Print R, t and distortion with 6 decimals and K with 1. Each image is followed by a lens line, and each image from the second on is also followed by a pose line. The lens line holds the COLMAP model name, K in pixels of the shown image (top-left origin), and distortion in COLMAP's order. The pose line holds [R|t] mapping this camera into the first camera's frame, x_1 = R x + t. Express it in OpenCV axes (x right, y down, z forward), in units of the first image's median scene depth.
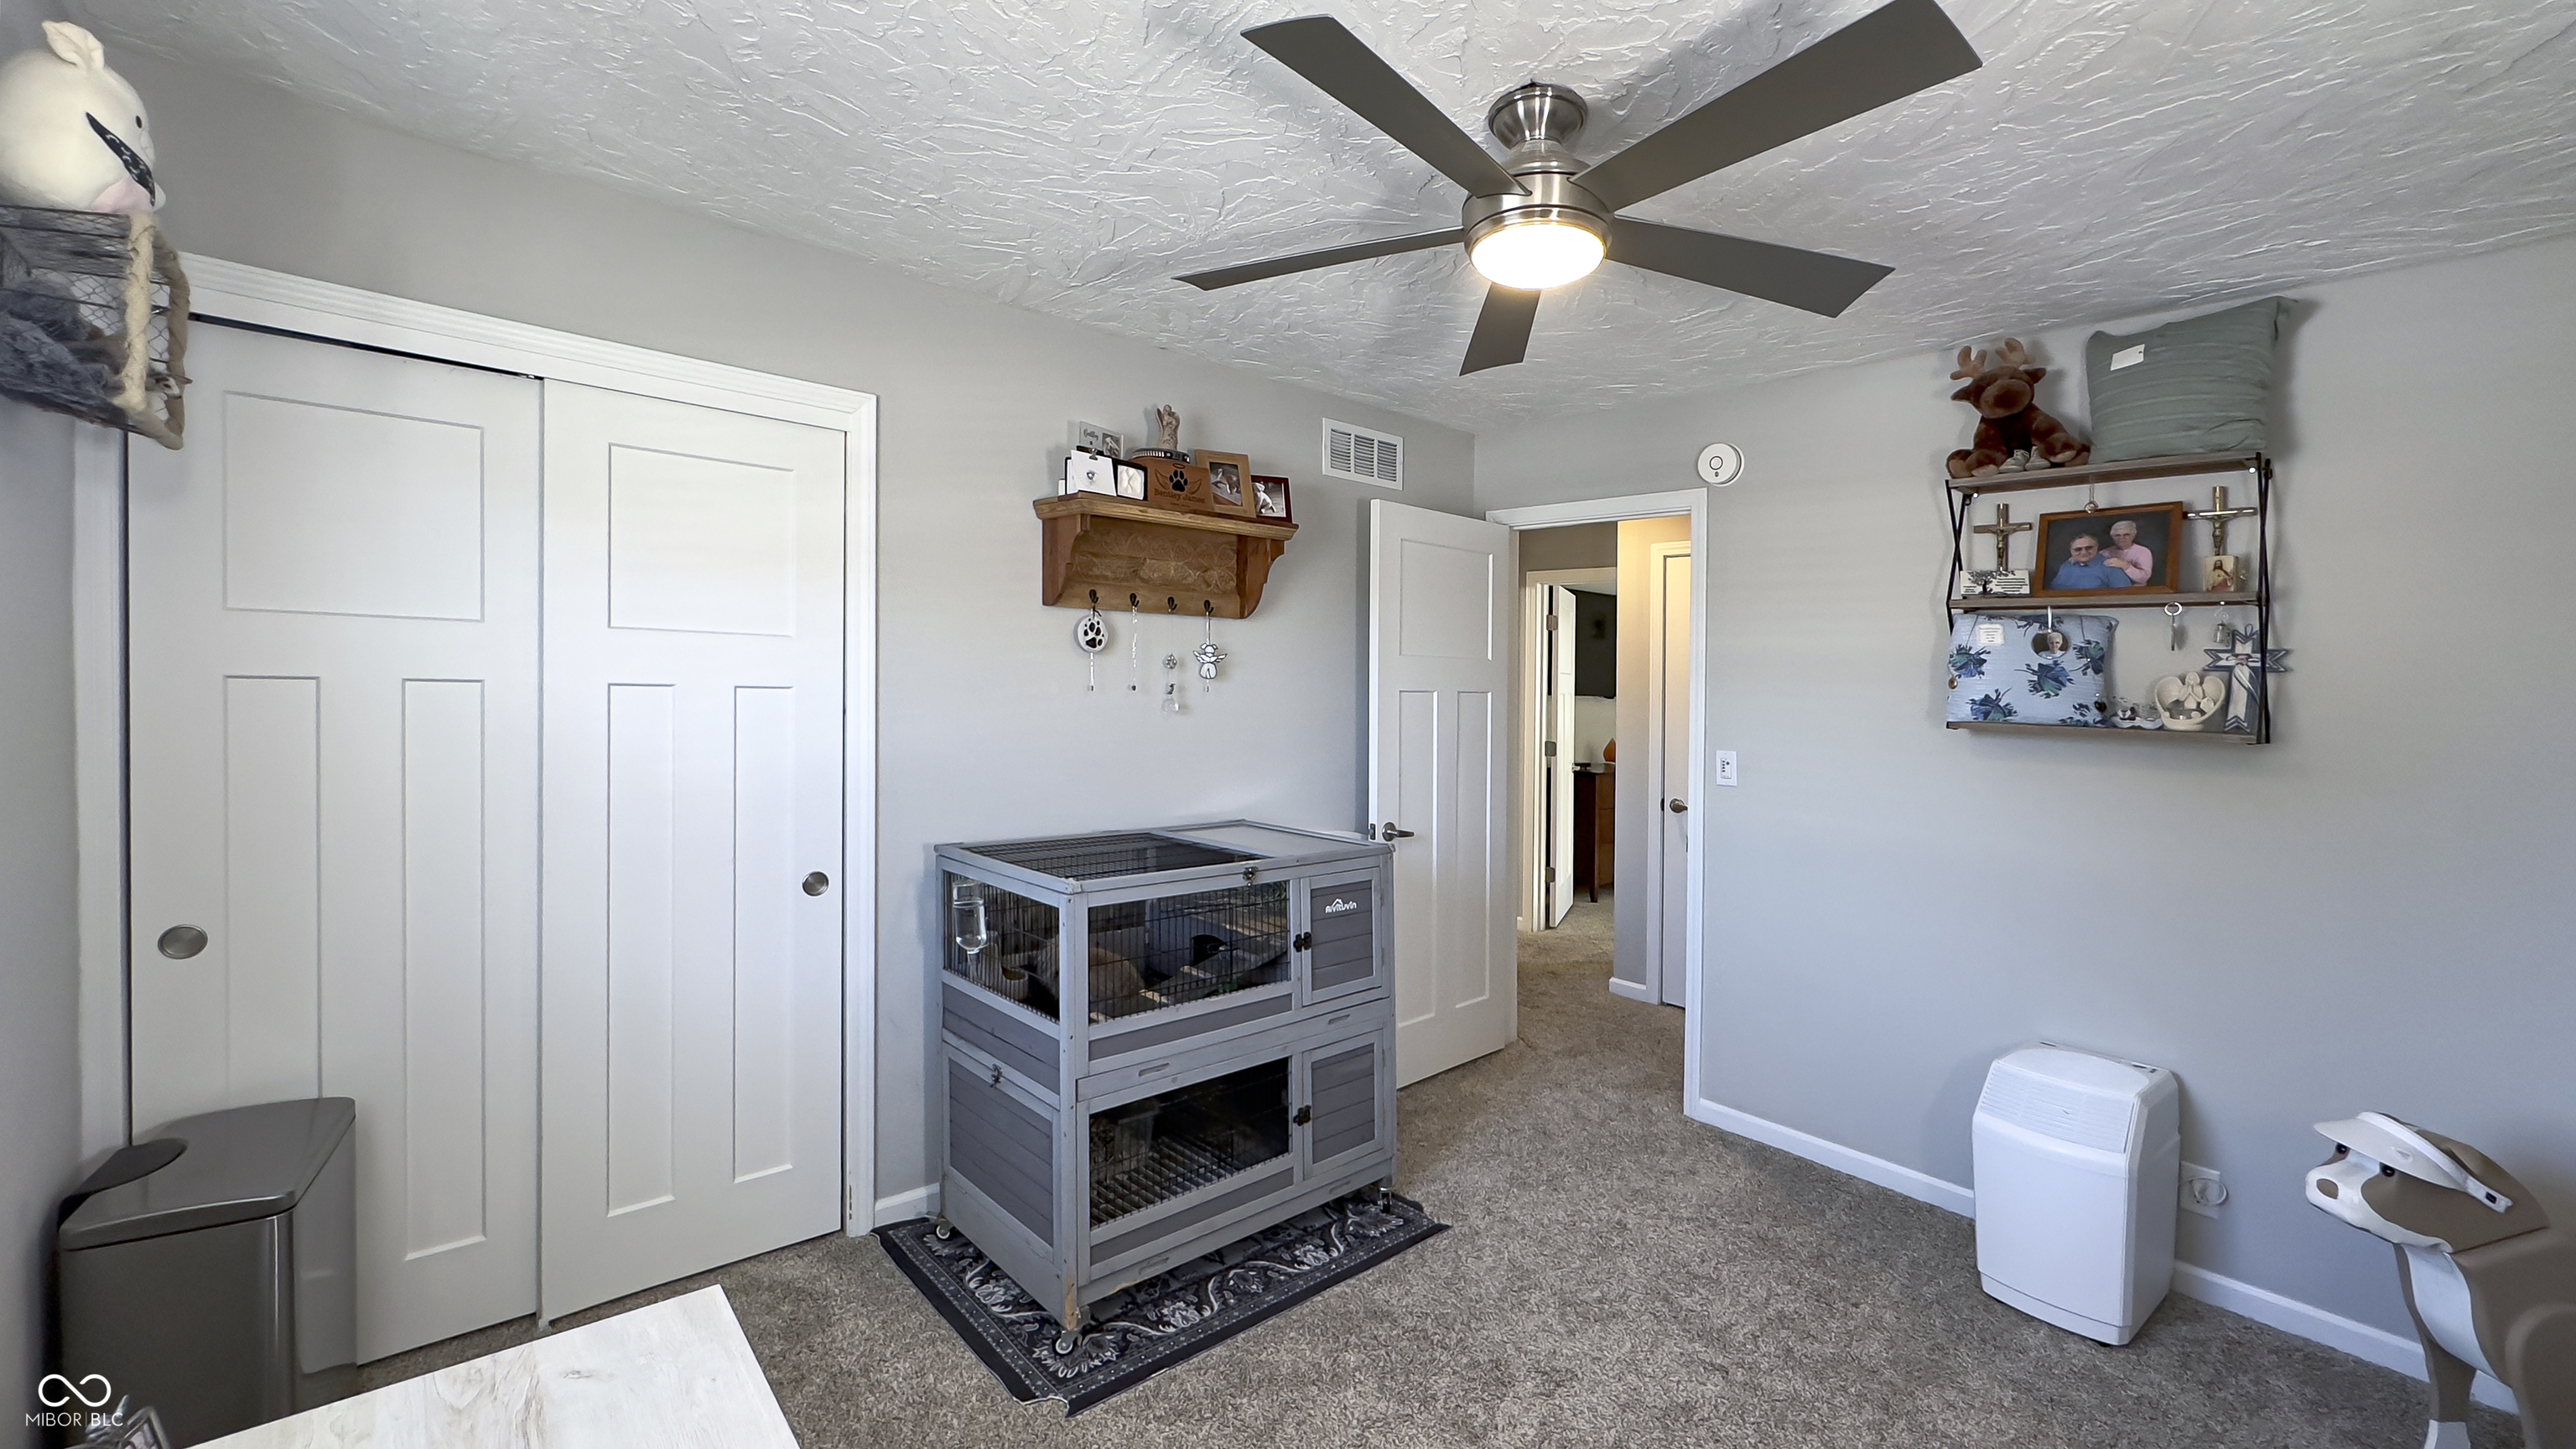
lens RADIAL K [[1057.0, 0, 1285.7], [0, 1057.0, 662.4], [0, 0, 1]] dist [0.000800, 0.000111]
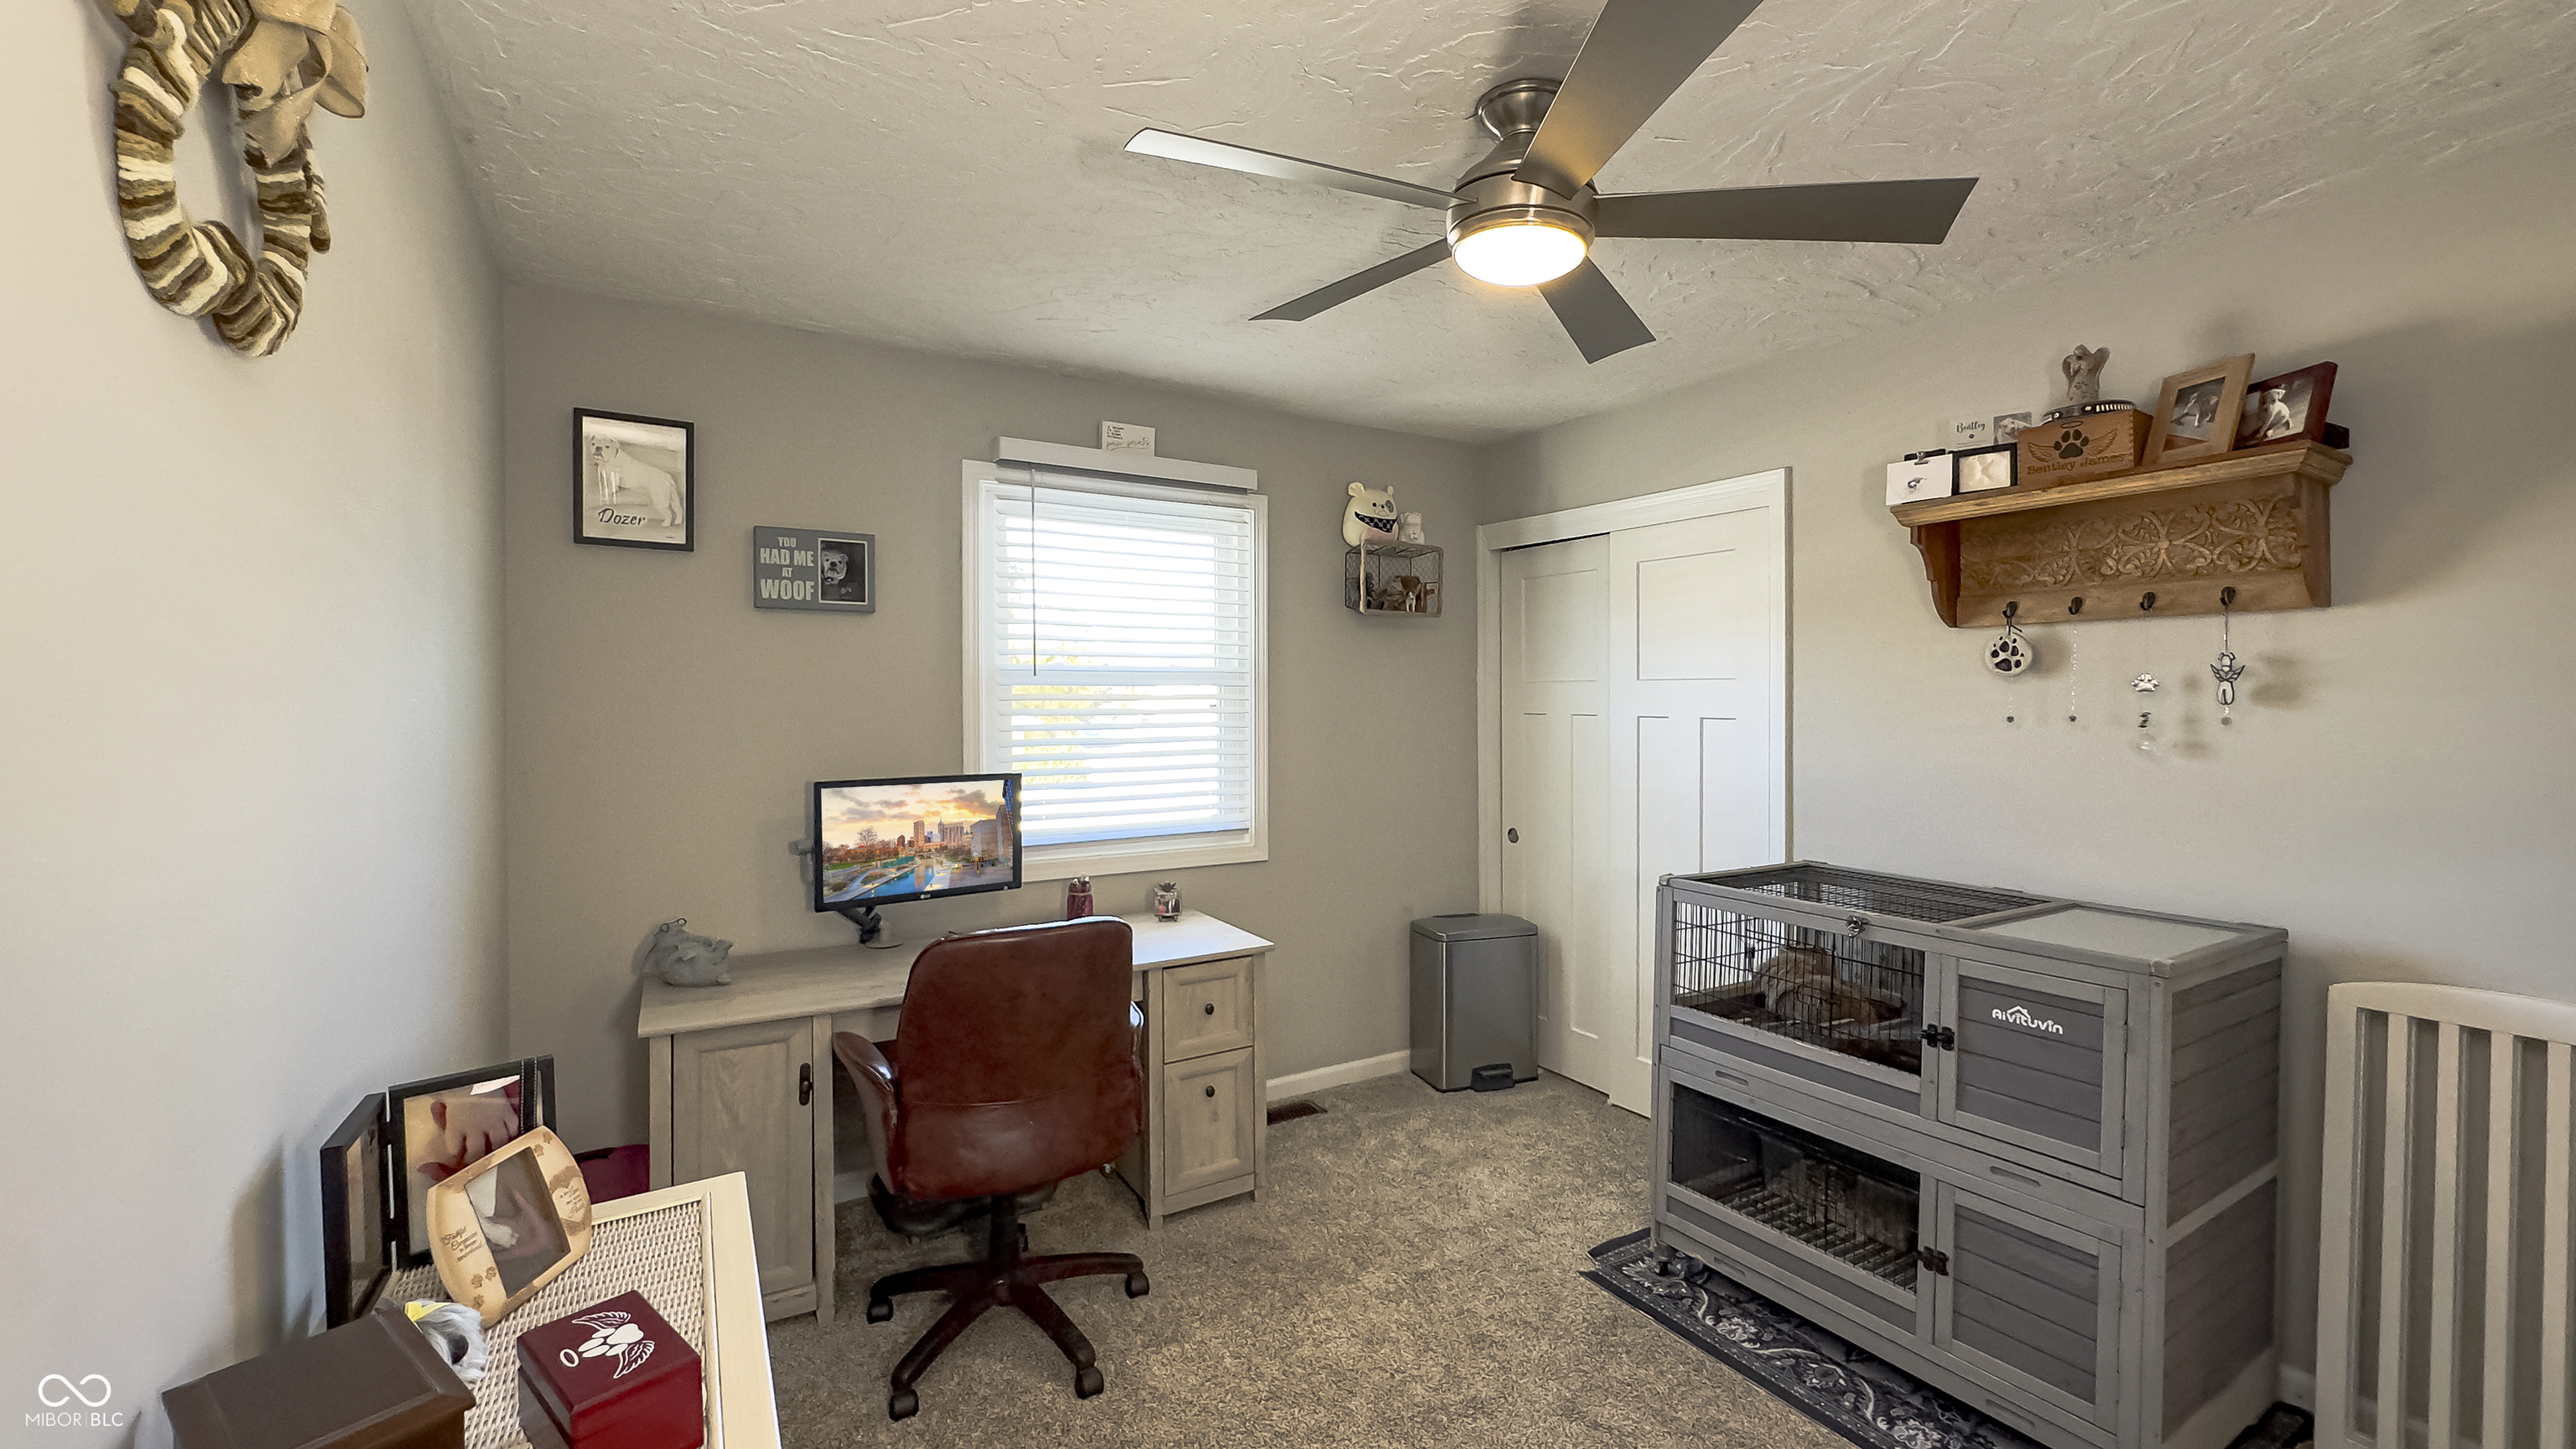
lens RADIAL K [[1057.0, 0, 1291.2], [0, 1057.0, 738.0], [0, 0, 1]] dist [0.000800, 0.000111]
pose [[-0.173721, -0.002910, -0.984791, 0.832976], [-0.003366, 0.999992, -0.002361, 0.048317], [0.984789, 0.002904, -0.173730, 0.647832]]
